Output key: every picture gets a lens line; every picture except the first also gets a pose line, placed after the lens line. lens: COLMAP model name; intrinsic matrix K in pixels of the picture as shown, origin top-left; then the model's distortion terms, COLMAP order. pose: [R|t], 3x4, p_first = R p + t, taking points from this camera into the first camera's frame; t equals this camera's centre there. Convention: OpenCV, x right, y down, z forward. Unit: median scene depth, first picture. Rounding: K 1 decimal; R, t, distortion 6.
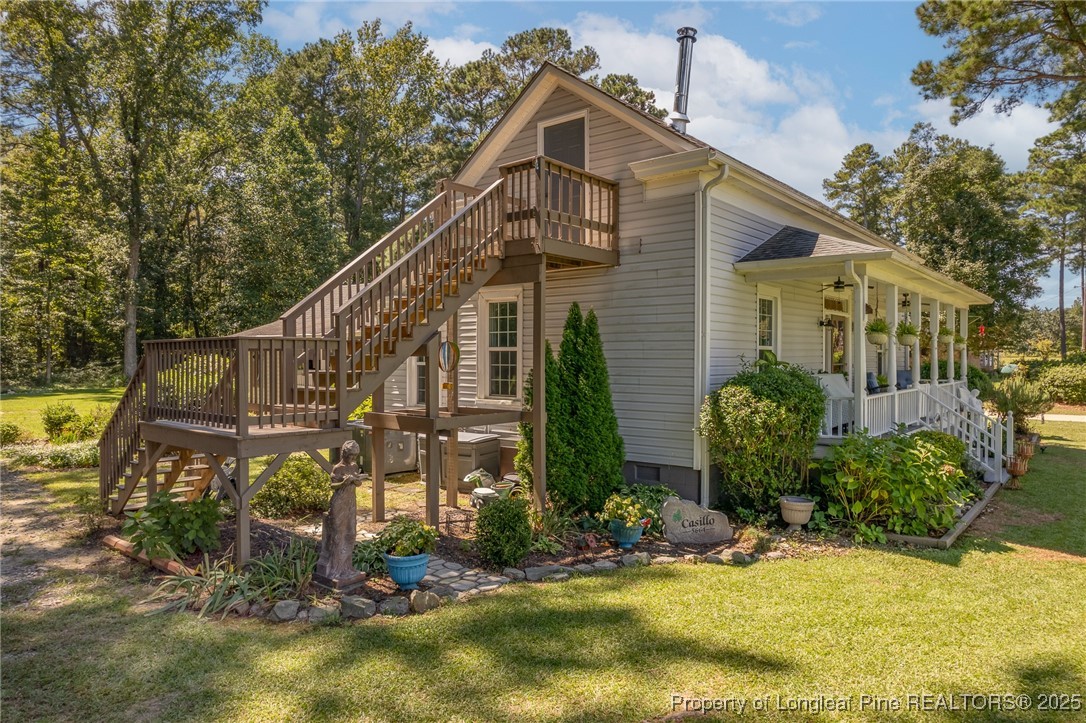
lens RADIAL K [[701.7, 0, 543.0], [0, 701.7, 361.5], [0, 0, 1]] dist [-0.079210, 0.089190]
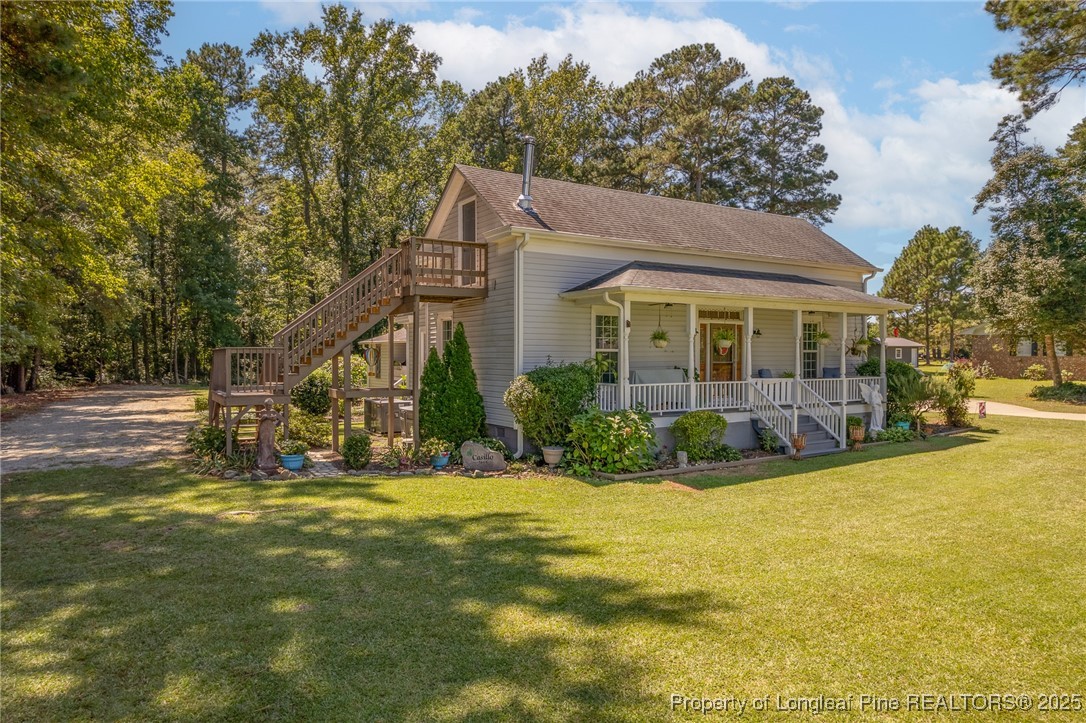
lens RADIAL K [[701.7, 0, 543.0], [0, 701.7, 361.5], [0, 0, 1]] dist [-0.079210, 0.089190]
pose [[0.949015, 0.000611, -0.315232, 0.123496], [-0.000410, 1.000000, 0.000703, 0.000419], [0.315232, -0.000538, 0.949014, -0.074035]]
